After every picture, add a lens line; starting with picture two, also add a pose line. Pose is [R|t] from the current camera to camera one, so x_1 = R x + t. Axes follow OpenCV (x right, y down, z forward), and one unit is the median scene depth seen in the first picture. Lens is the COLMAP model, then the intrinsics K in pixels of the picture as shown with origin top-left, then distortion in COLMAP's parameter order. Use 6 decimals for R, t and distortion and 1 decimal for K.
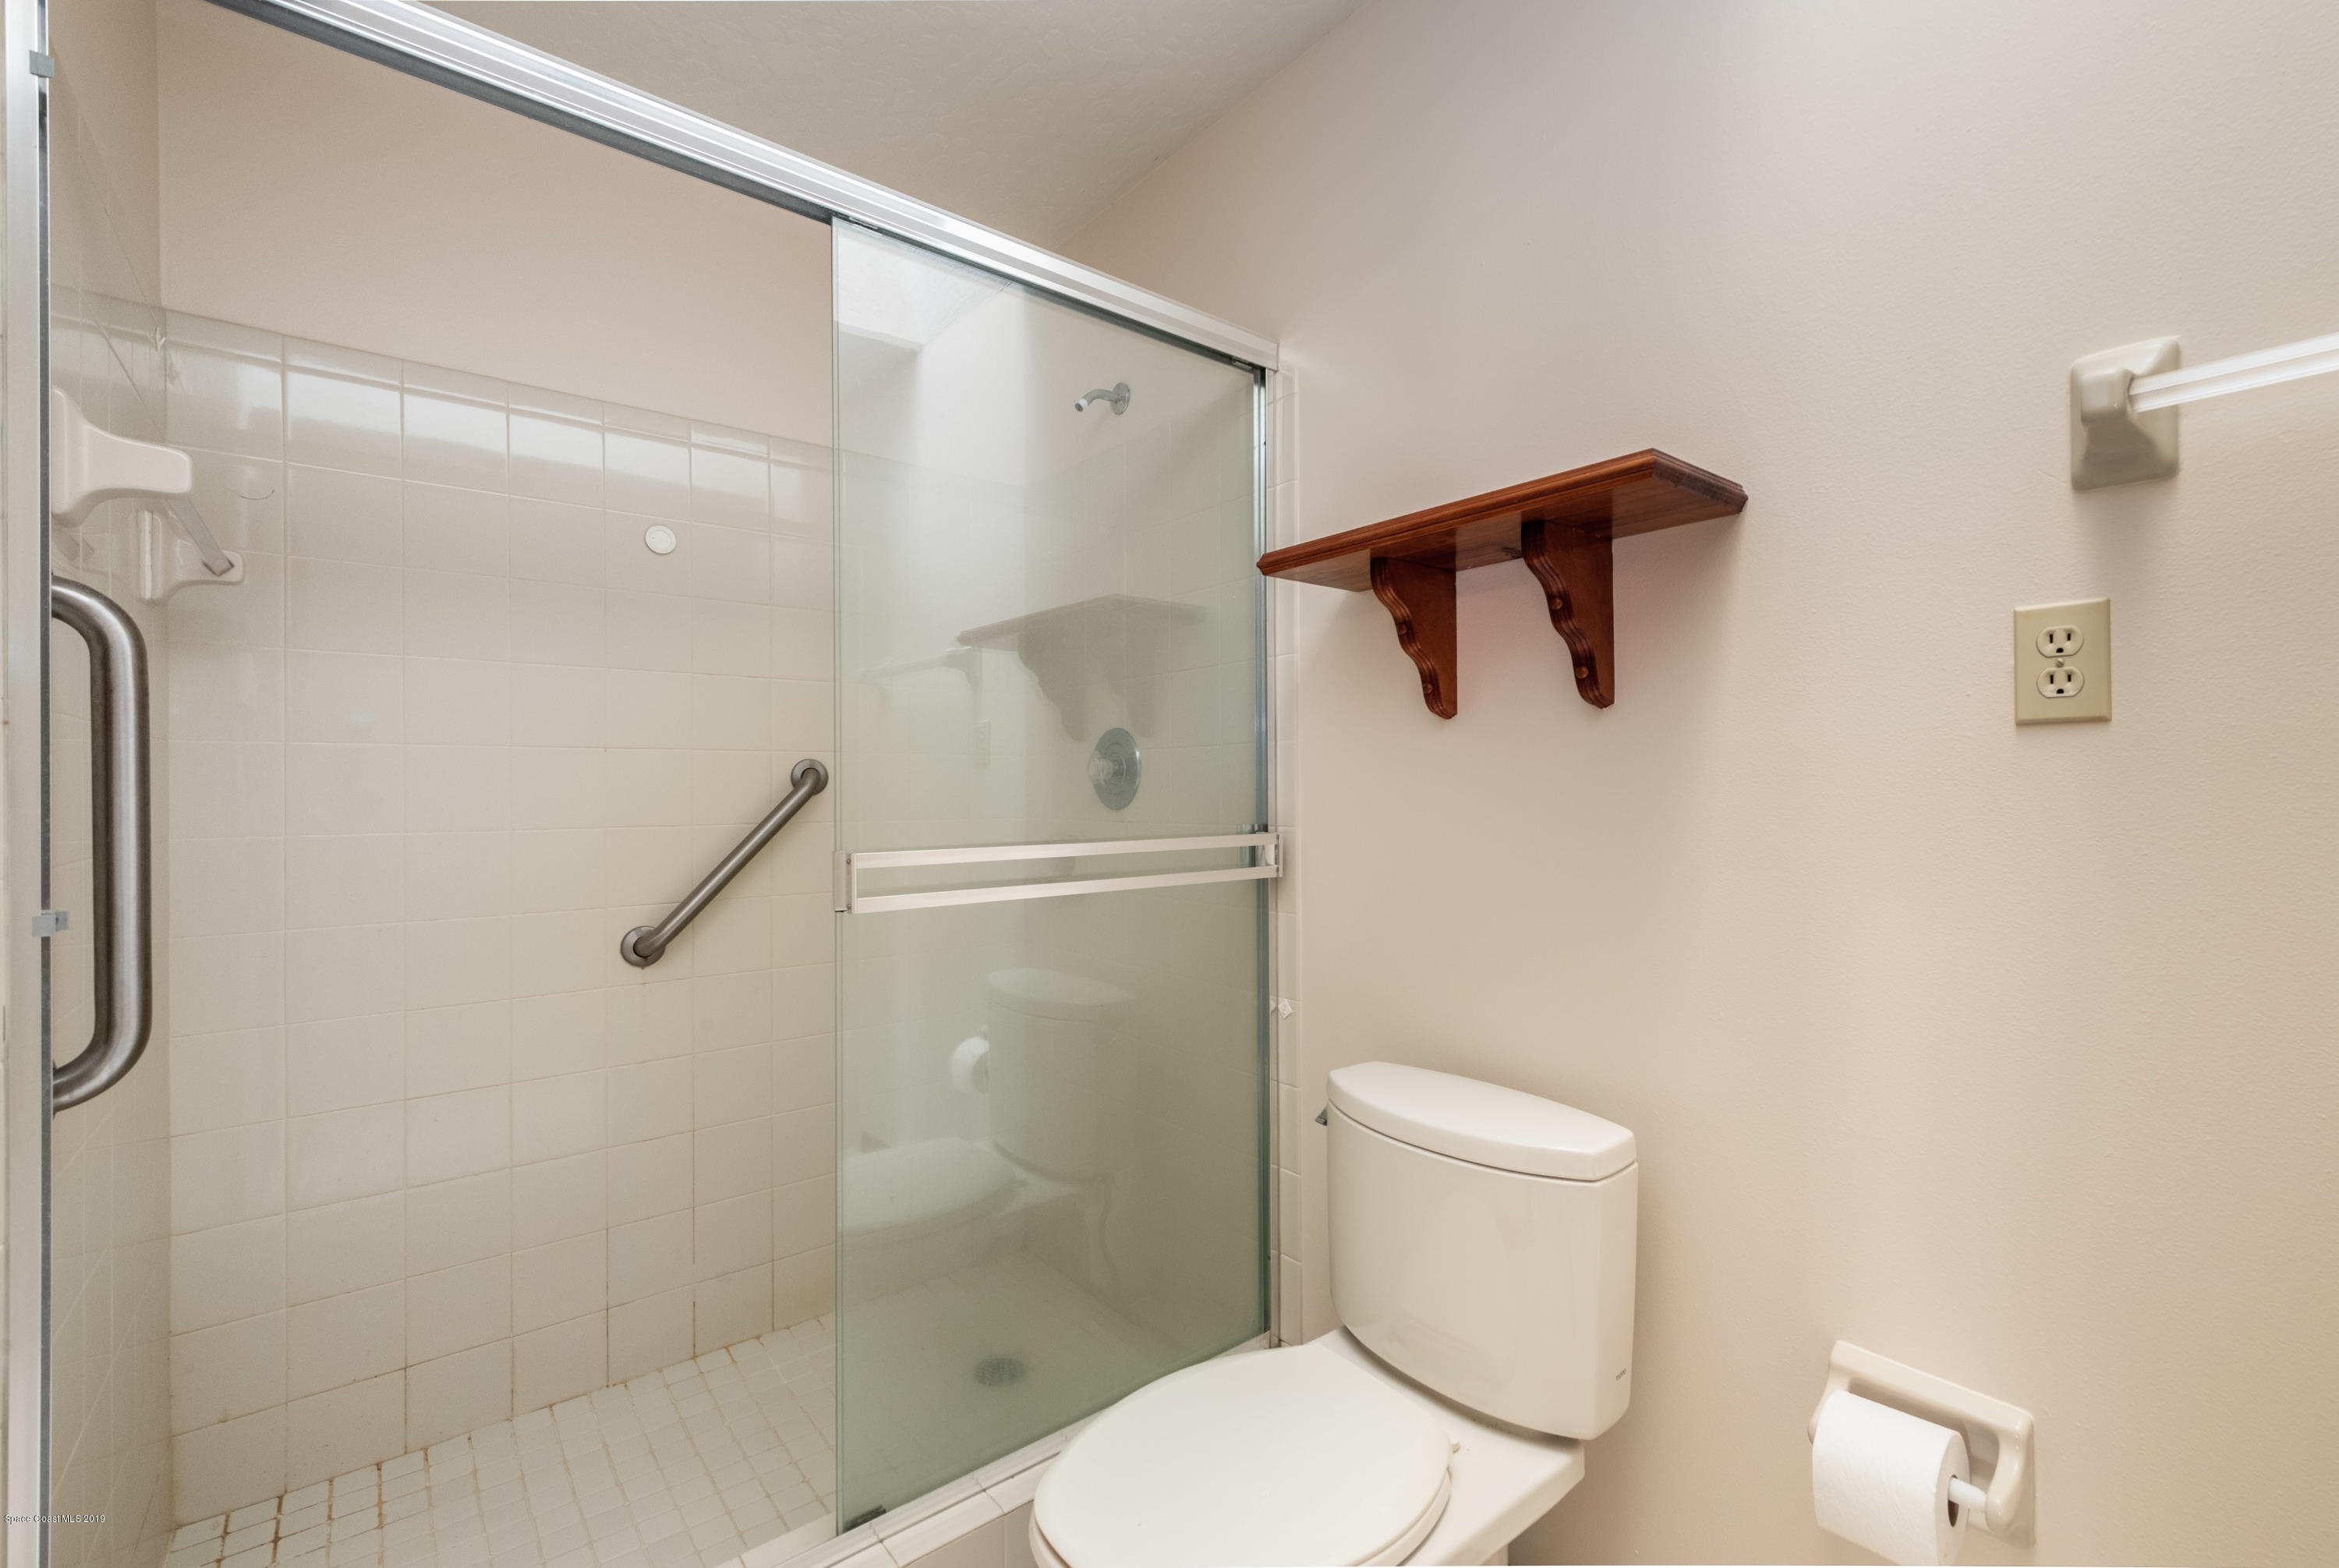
lens RADIAL K [[1008.7, 0, 1170.5], [0, 1008.7, 777.4], [0, 0, 1]] dist [-0.001065, 0.000046]
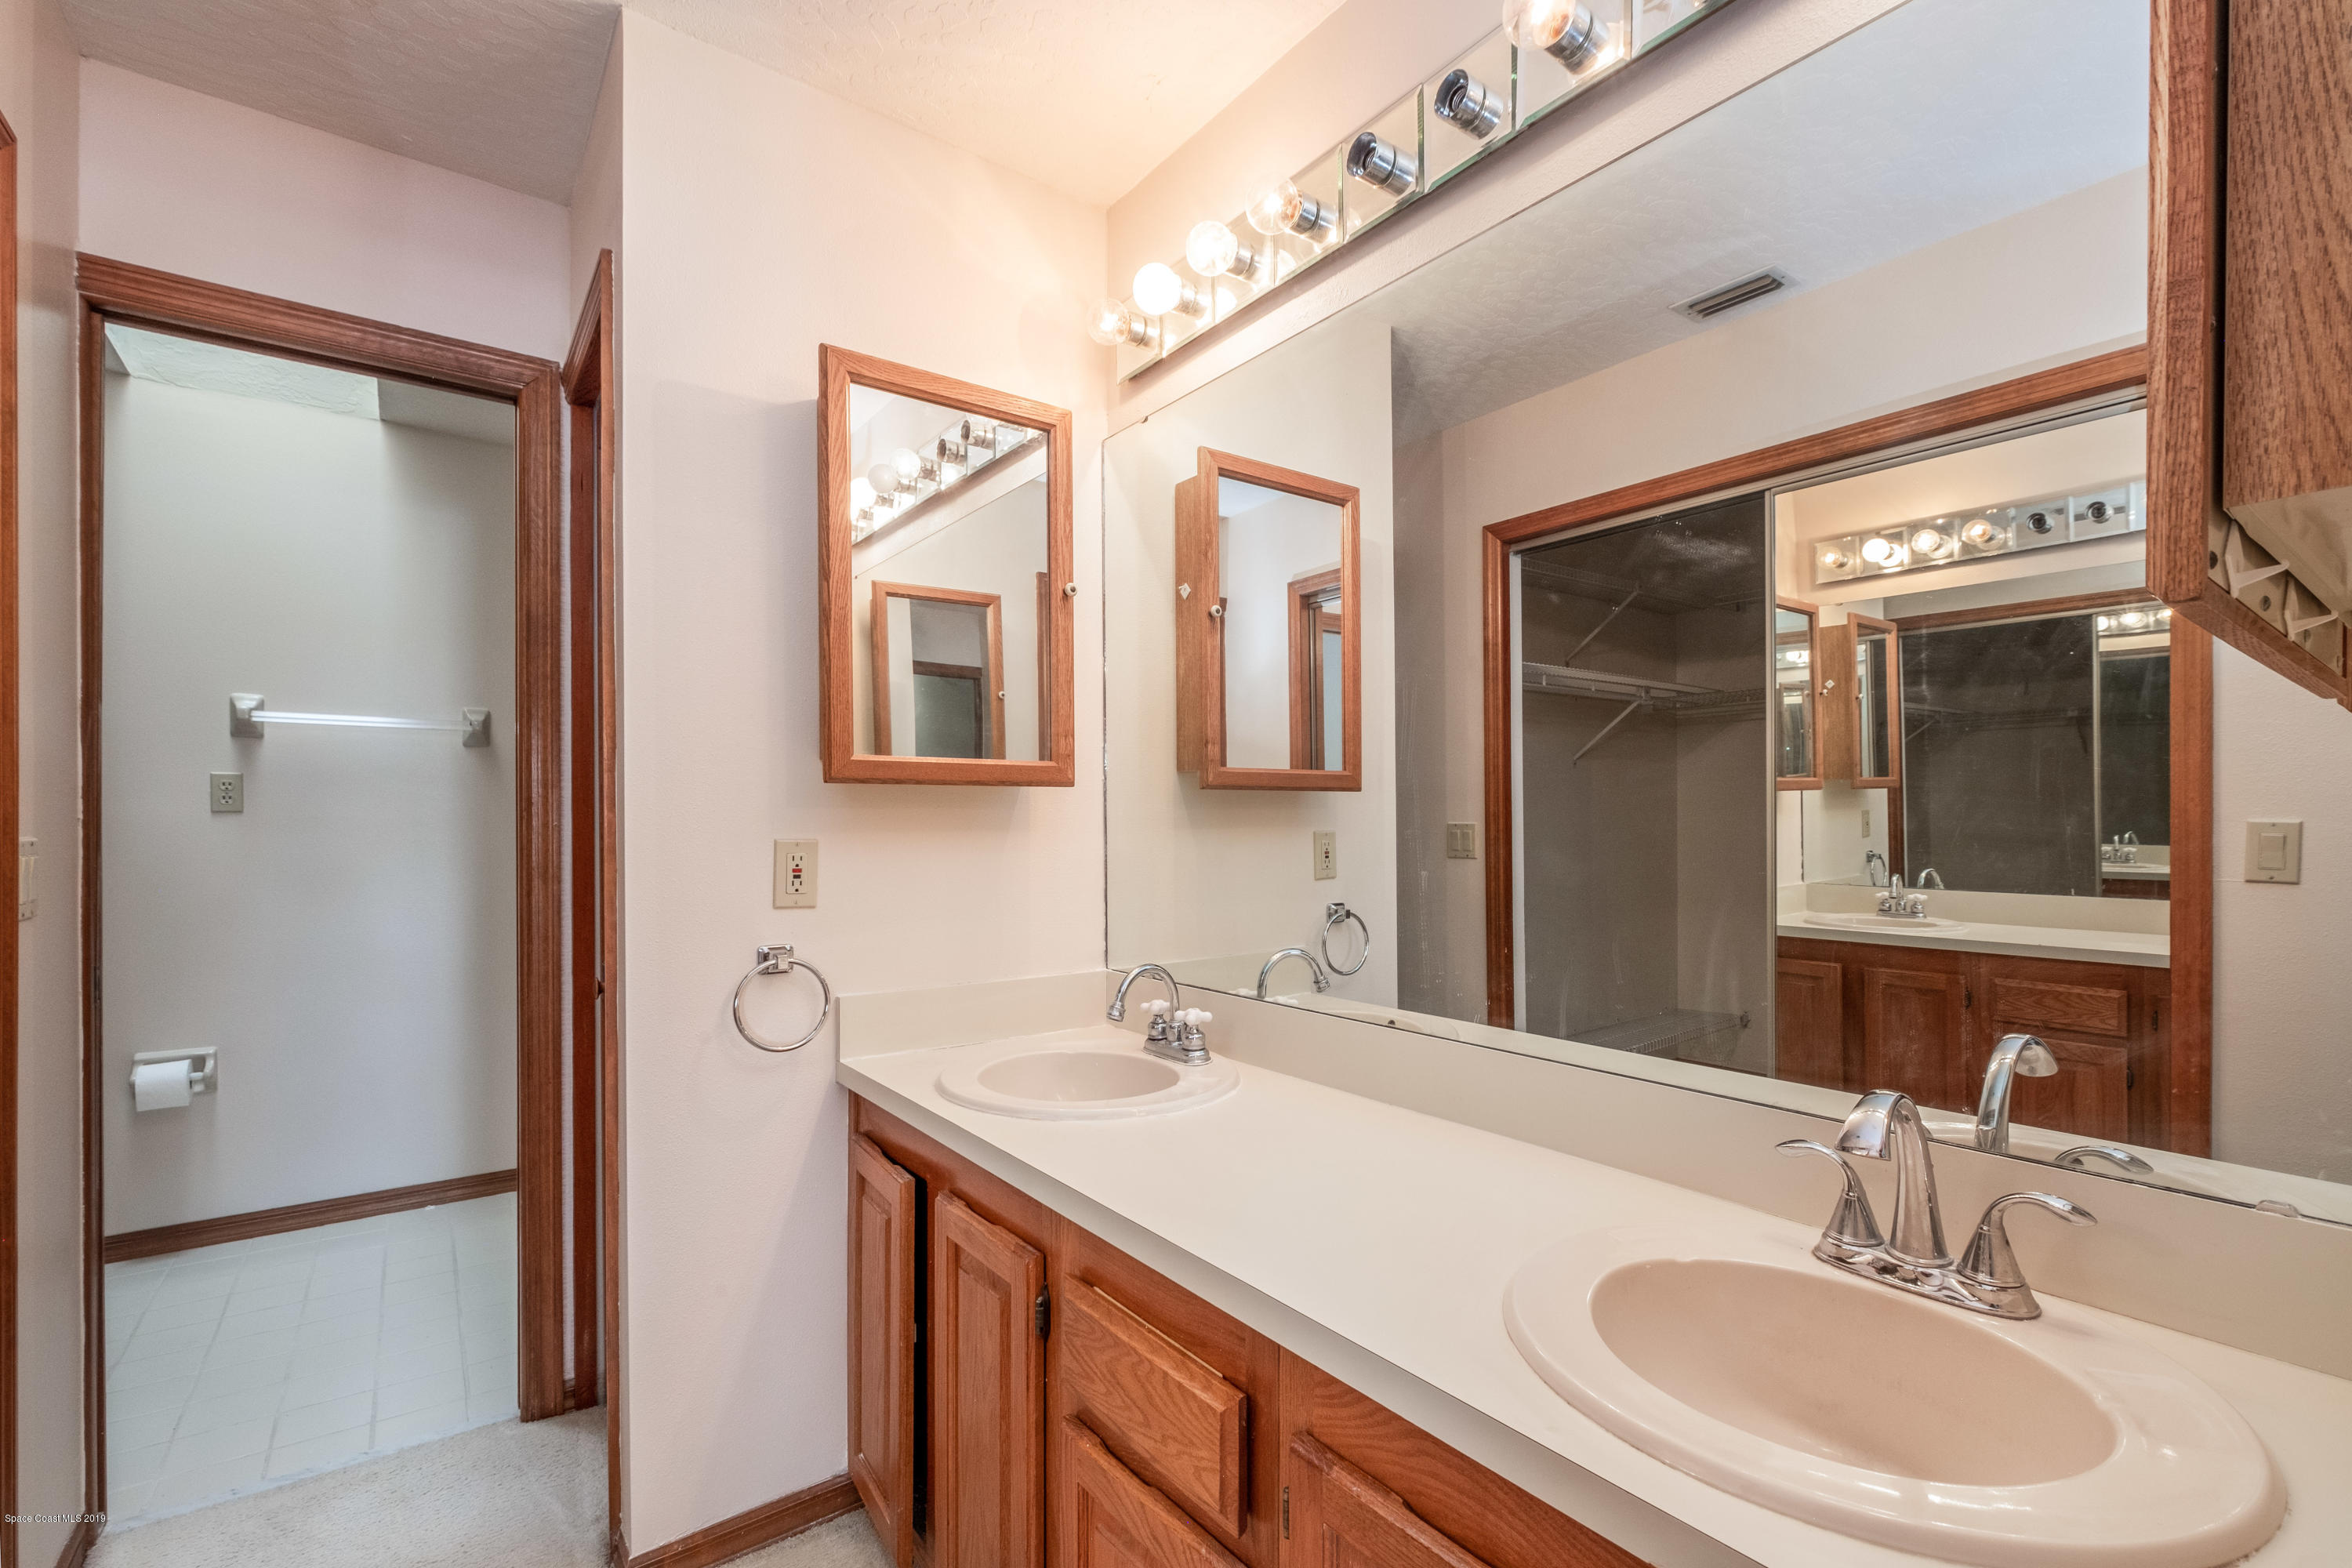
lens RADIAL K [[1029.7, 0, 1180.1], [0, 1029.7, 796.1], [0, 0, 1]] dist [-0.003140, -0.000241]
pose [[0.042124, 0.008475, 0.999076, -2.094360], [0.007254, 0.999935, -0.008788, -0.054467], [-0.999086, 0.007618, 0.042059, -2.008502]]
